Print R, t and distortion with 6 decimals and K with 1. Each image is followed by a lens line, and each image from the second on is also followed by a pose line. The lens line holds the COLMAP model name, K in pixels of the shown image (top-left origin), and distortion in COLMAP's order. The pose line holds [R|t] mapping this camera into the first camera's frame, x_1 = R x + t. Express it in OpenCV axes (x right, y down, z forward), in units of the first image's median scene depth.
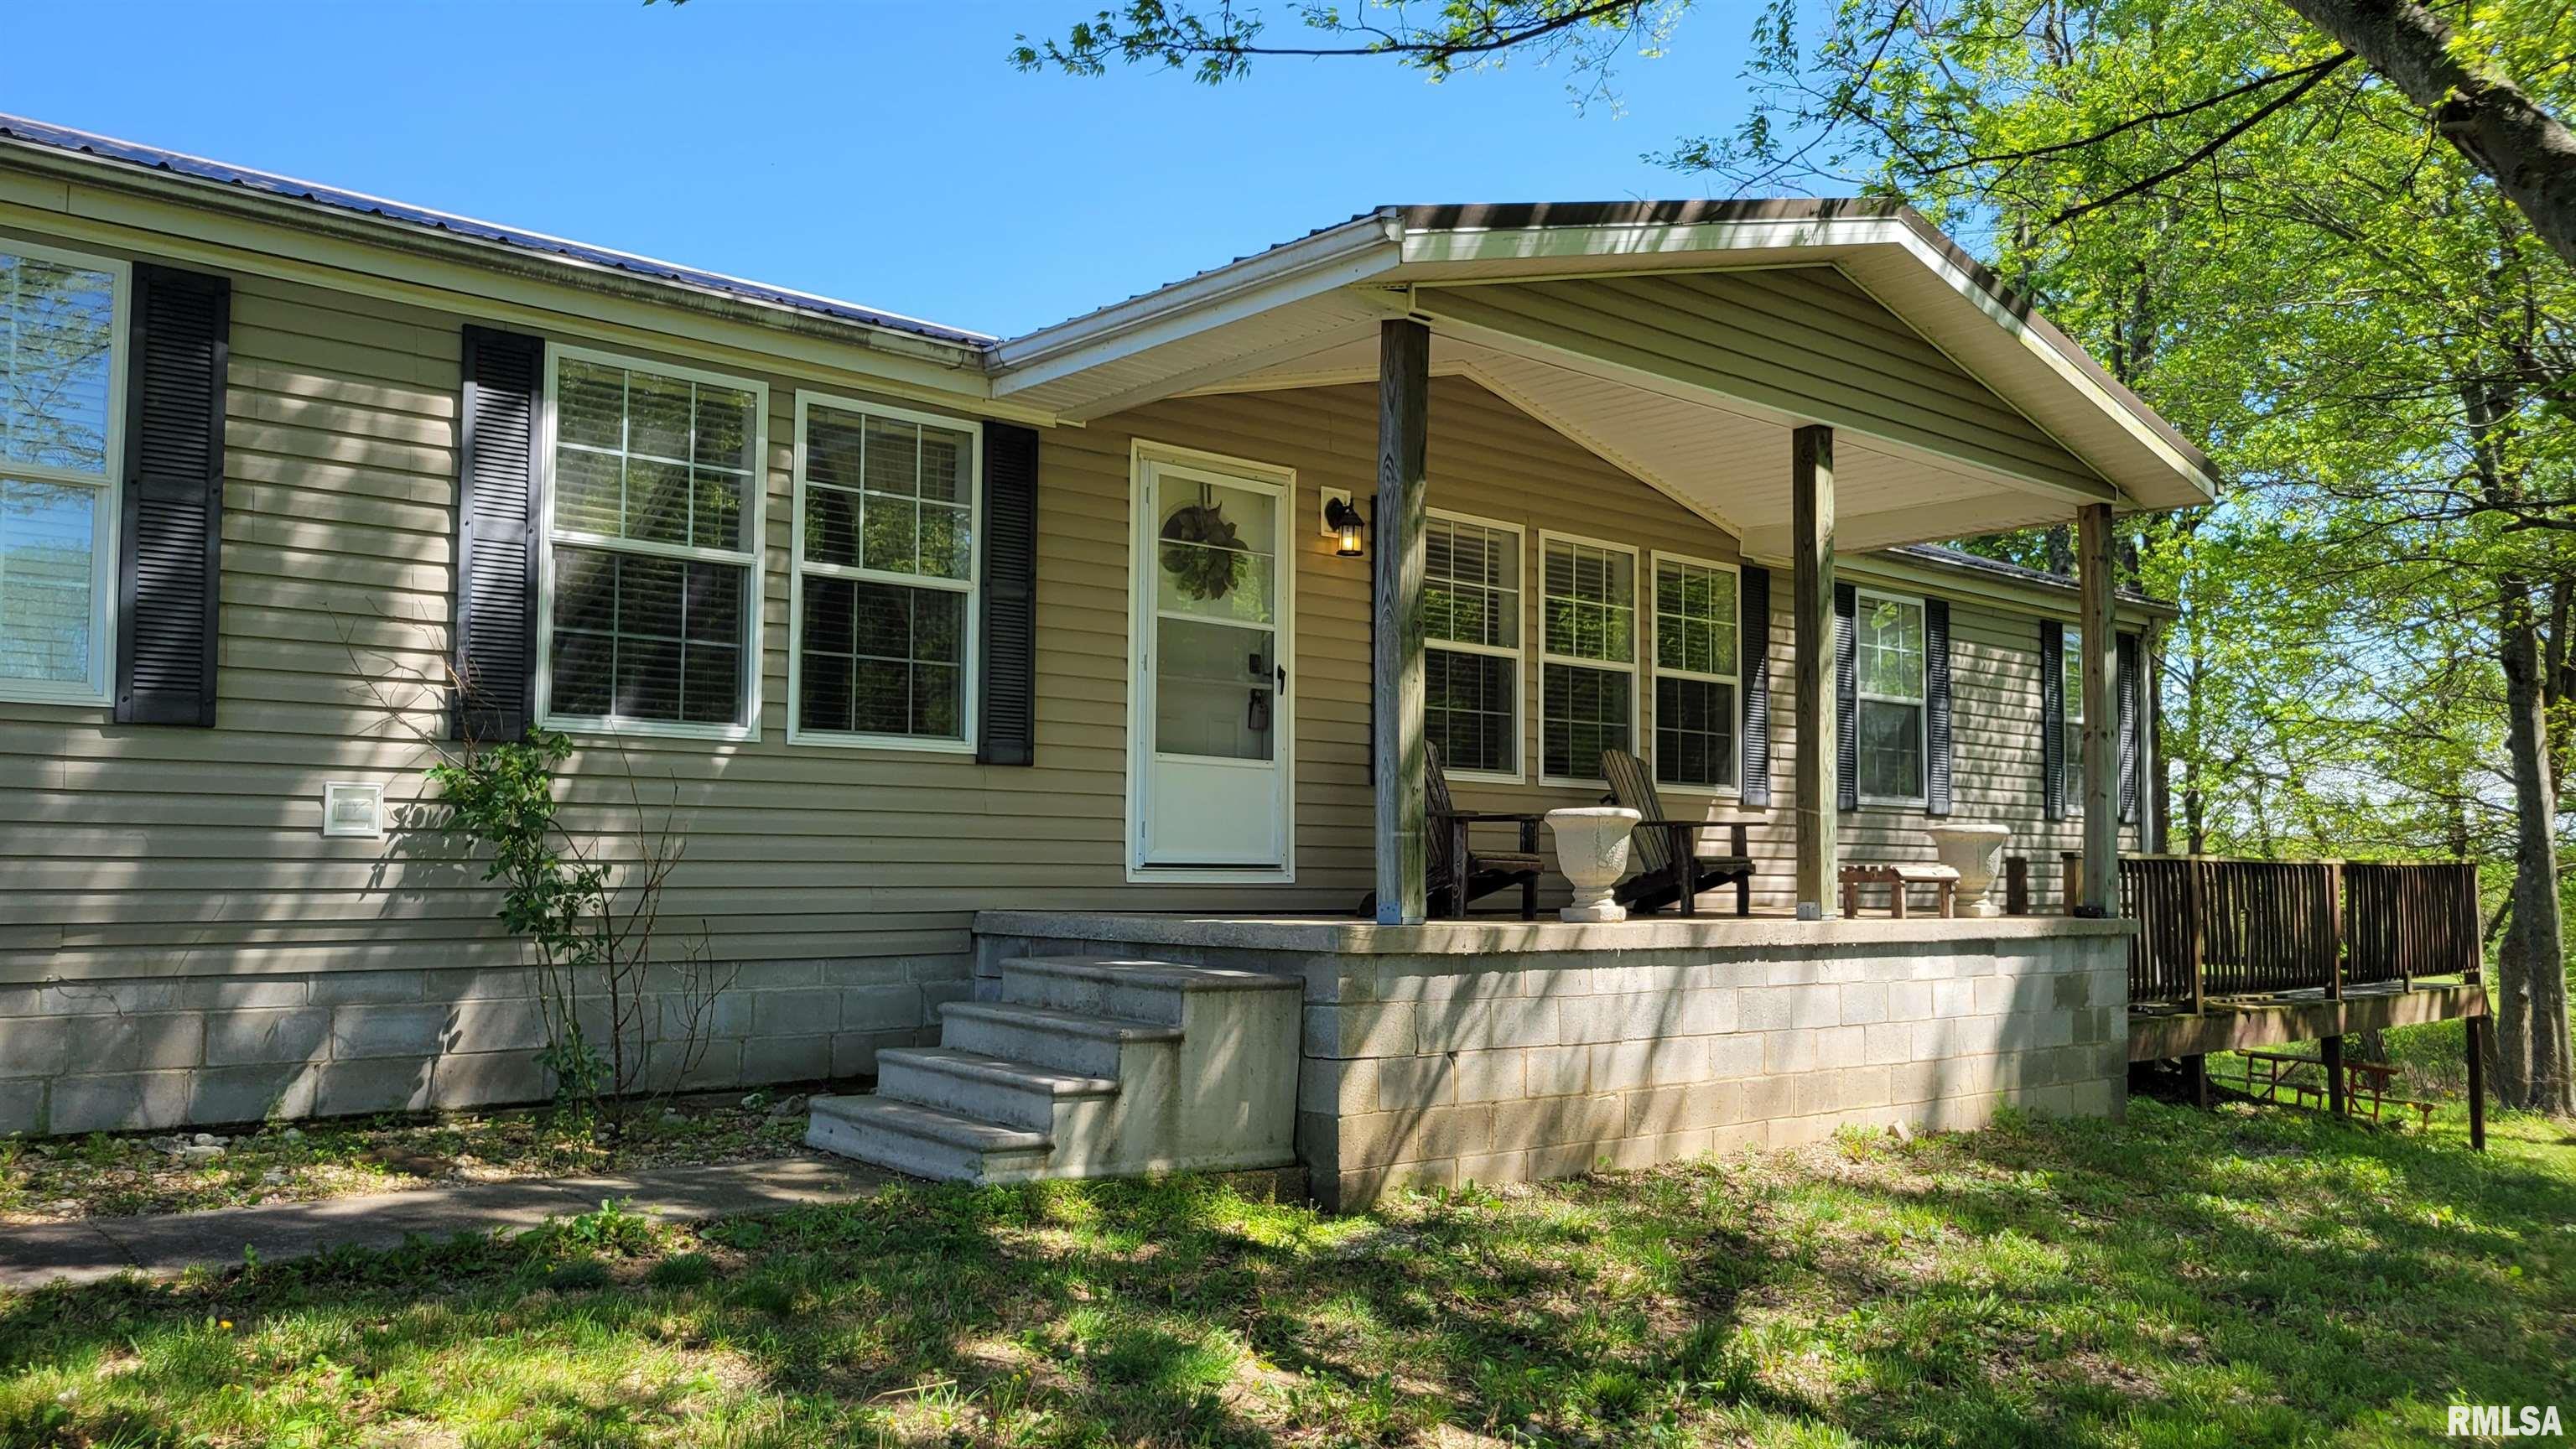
lens RADIAL K [[1958.3, 0, 1336.0], [0, 1958.3, 737.6], [0, 0, 1]] dist [0.070009, -0.064210]
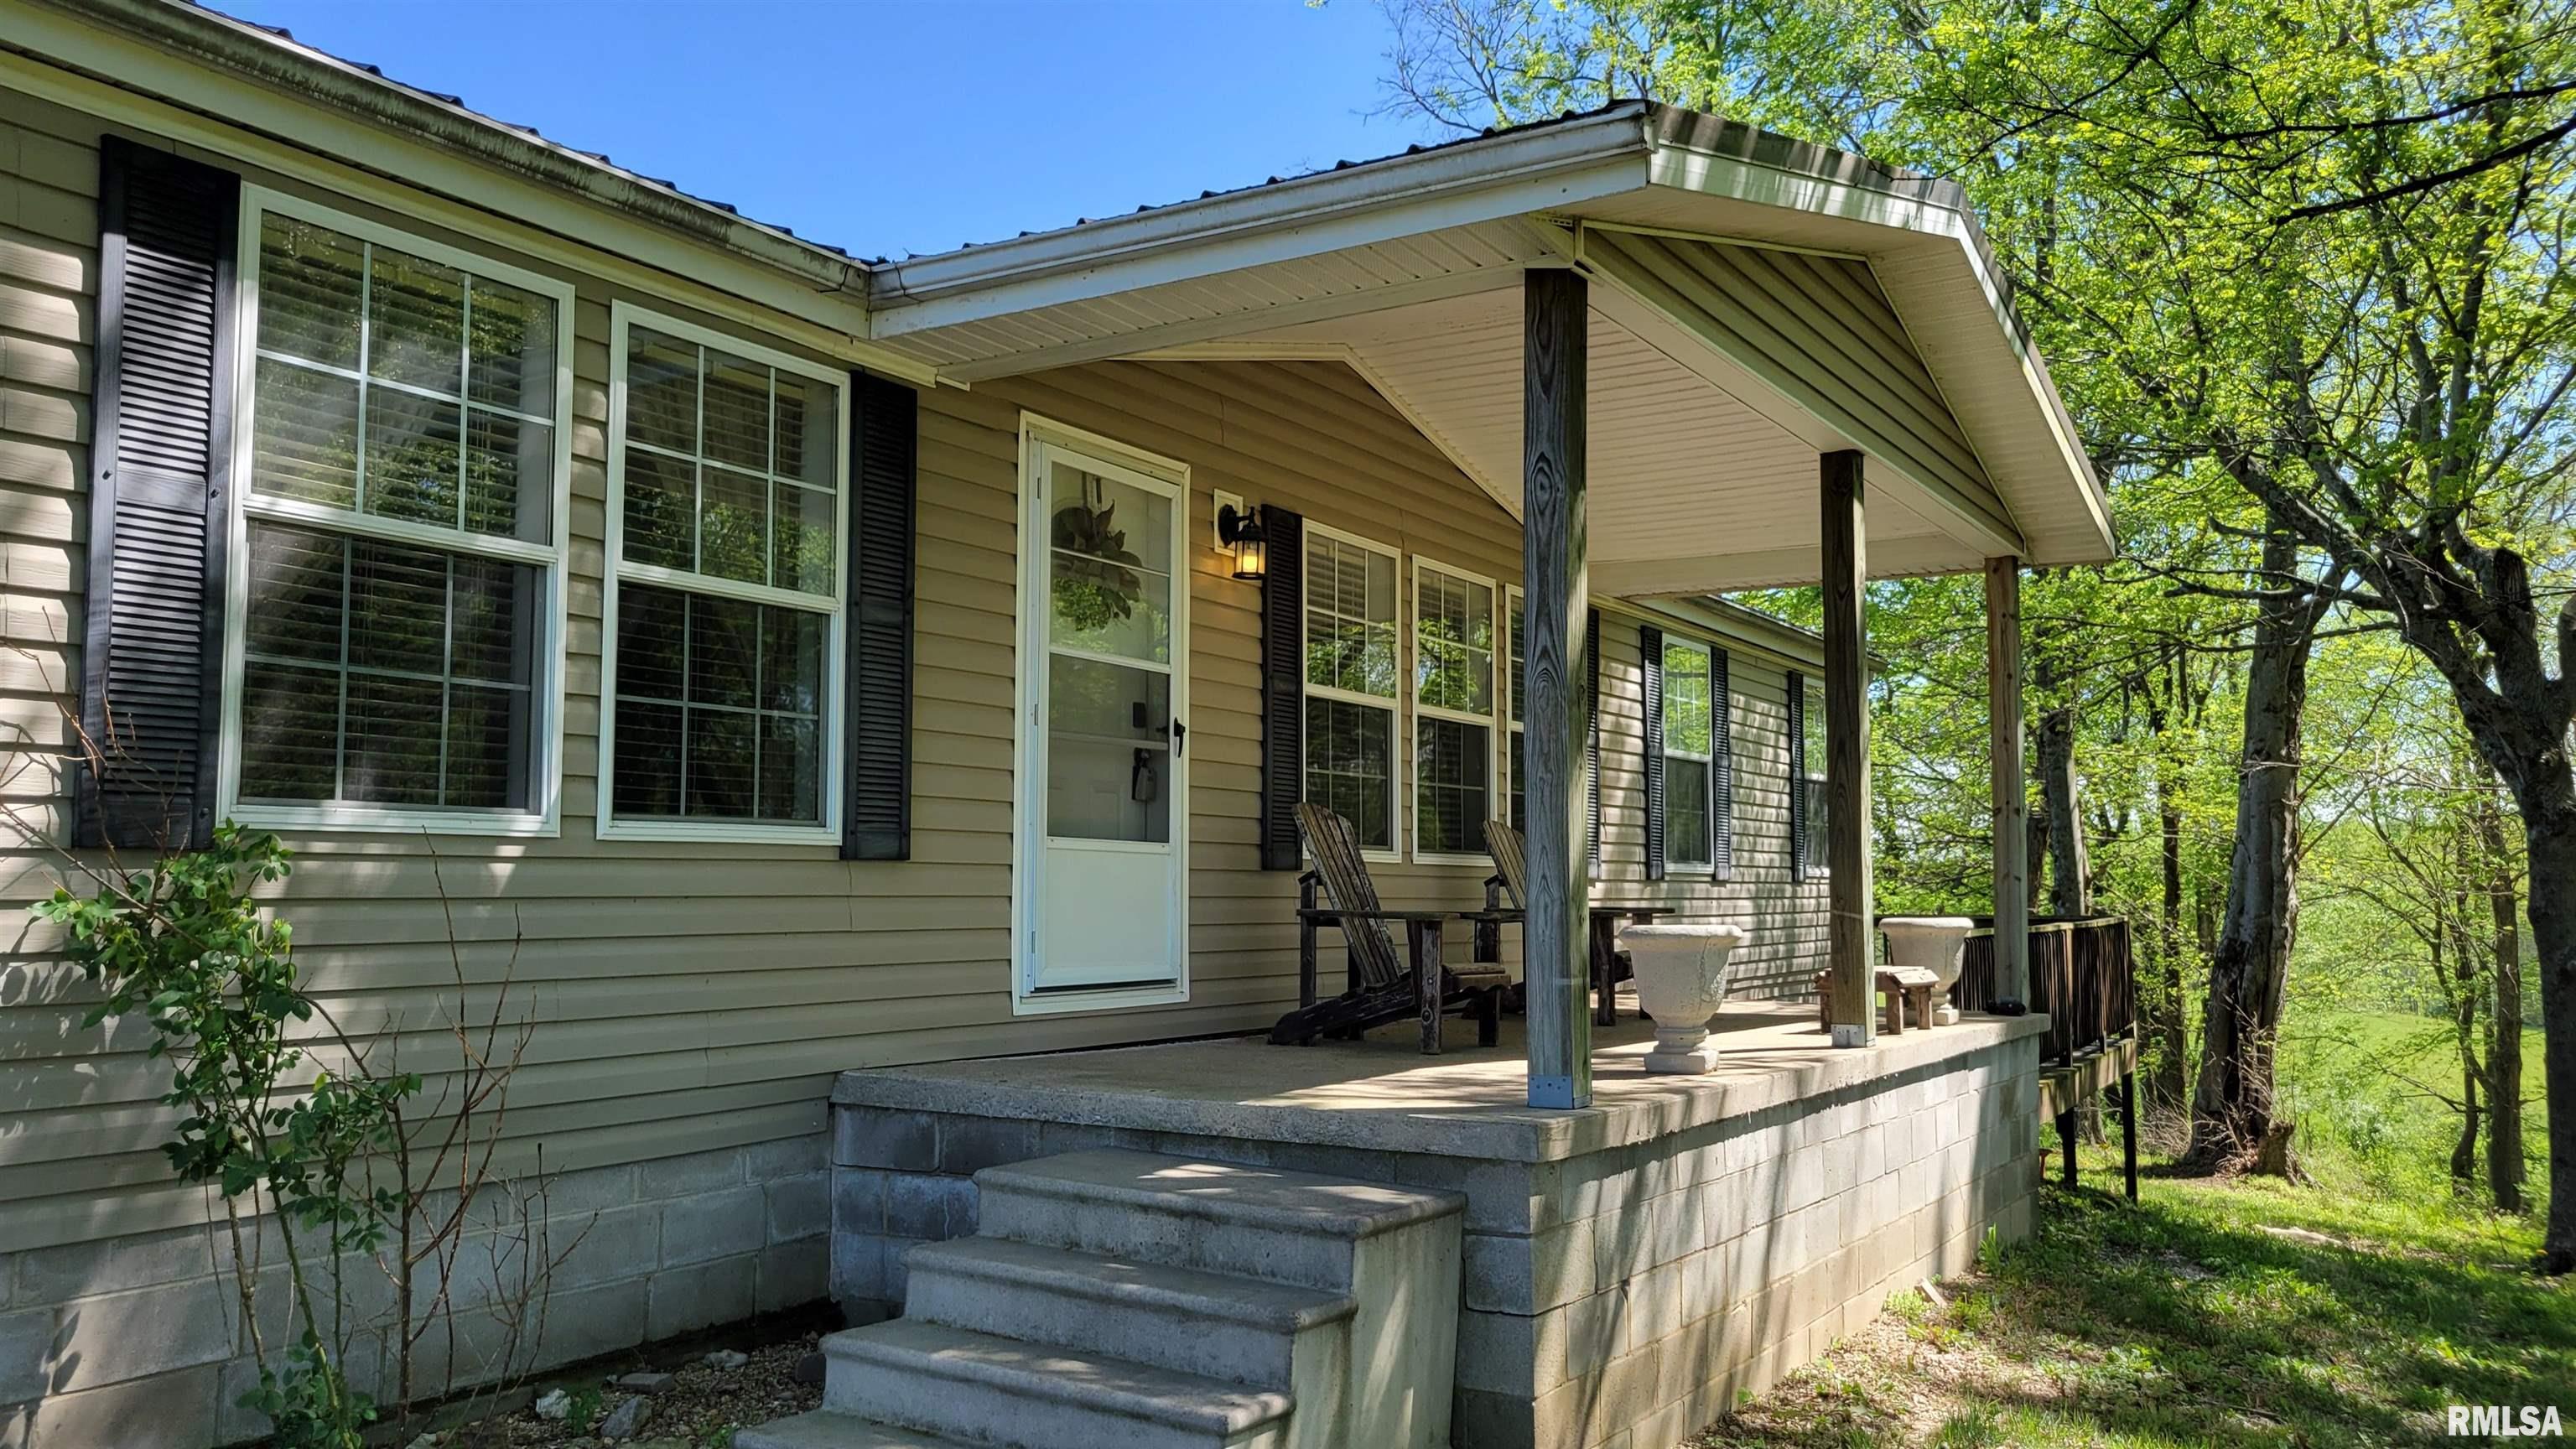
lens RADIAL K [[1958.3, 0, 1336.0], [0, 1958.3, 737.6], [0, 0, 1]] dist [0.070009, -0.064210]
pose [[0.958080, 0.019899, 0.285811, -0.231315], [-0.017976, 0.999795, -0.009348, -0.028674], [-0.285938, 0.003819, 0.958241, 0.300283]]
